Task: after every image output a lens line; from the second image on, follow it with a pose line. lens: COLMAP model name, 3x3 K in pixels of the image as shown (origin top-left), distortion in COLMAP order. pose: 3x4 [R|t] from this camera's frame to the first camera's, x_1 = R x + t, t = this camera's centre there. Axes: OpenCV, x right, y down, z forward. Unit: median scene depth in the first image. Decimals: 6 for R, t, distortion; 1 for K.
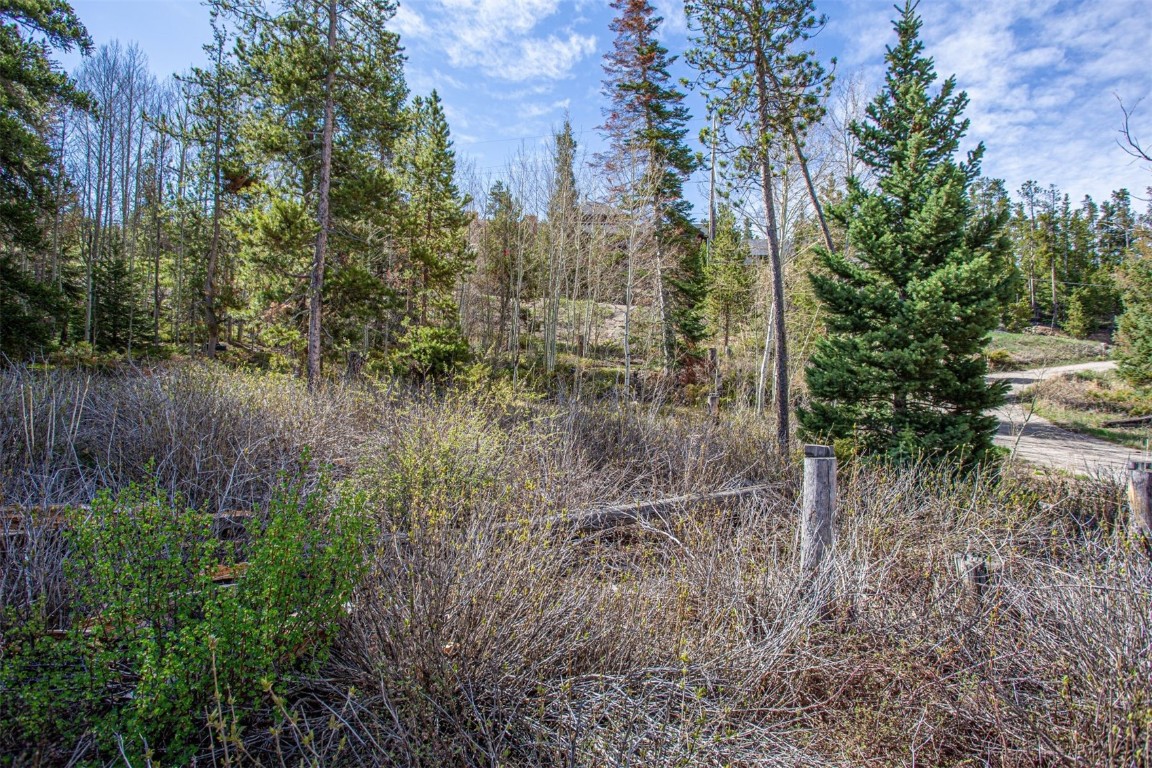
lens RADIAL K [[585.0, 0, 569.5], [0, 585.0, 388.5], [0, 0, 1]] dist [-0.061608, 0.032817]
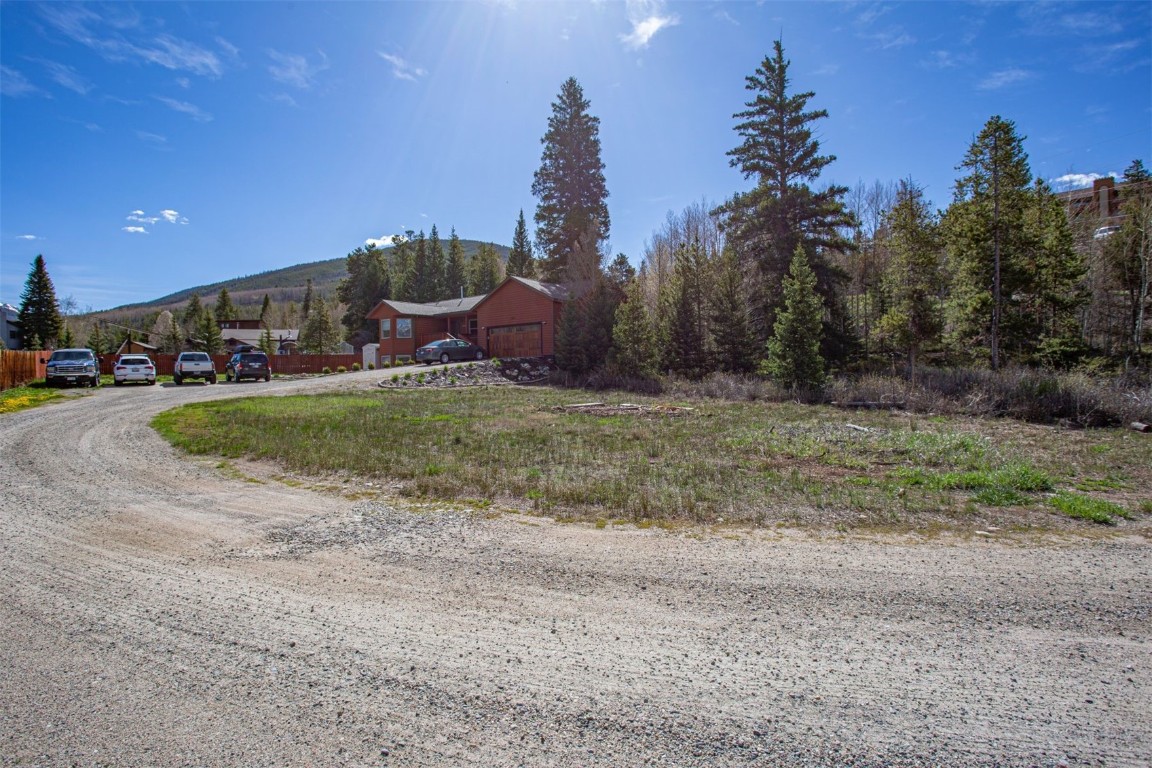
lens RADIAL K [[585.0, 0, 575.6], [0, 585.0, 384.6], [0, 0, 1]] dist [-0.061608, 0.032817]
pose [[0.577340, -0.018115, -0.816303, 0.299276], [0.018988, 0.999781, -0.008758, 0.021045], [0.816283, -0.010444, 0.577558, -1.115119]]
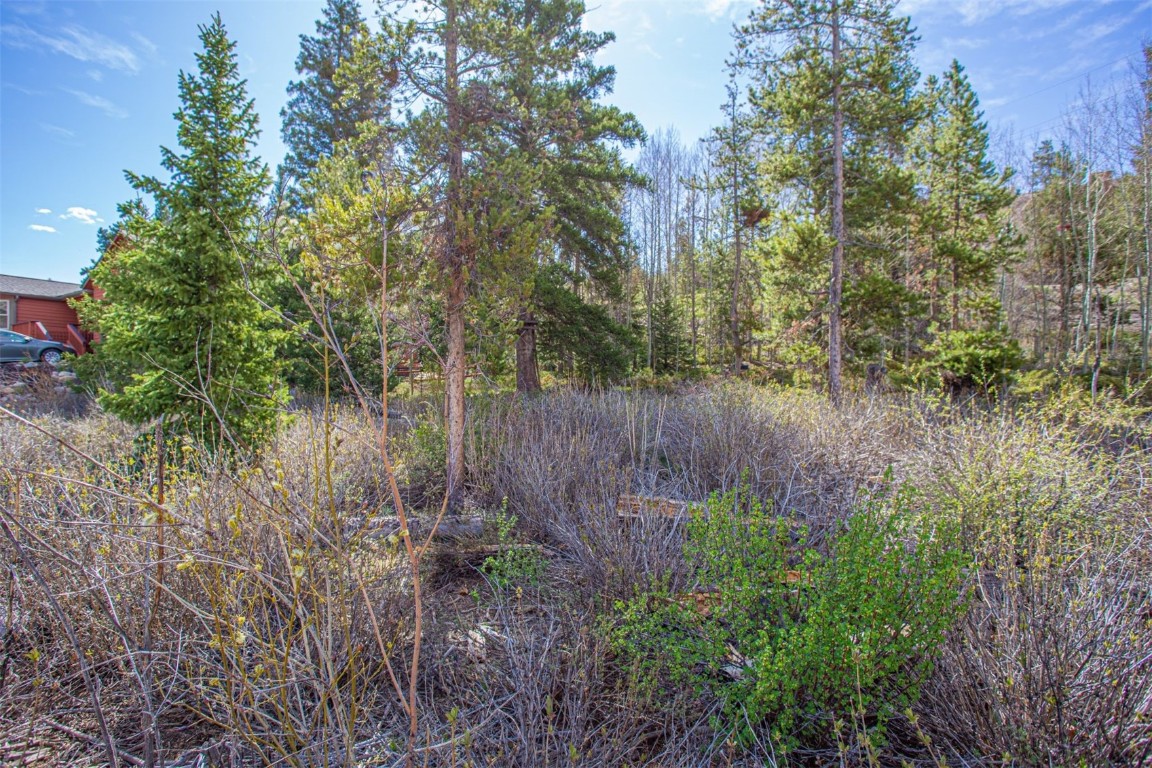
lens RADIAL K [[585.0, 0, 577.7], [0, 585.0, 389.2], [0, 0, 1]] dist [-0.061608, 0.032817]
pose [[0.683615, -0.025809, -0.729386, -0.012149], [0.008669, 0.999591, -0.027245, -0.000507], [0.729791, 0.012302, 0.683559, -0.004323]]
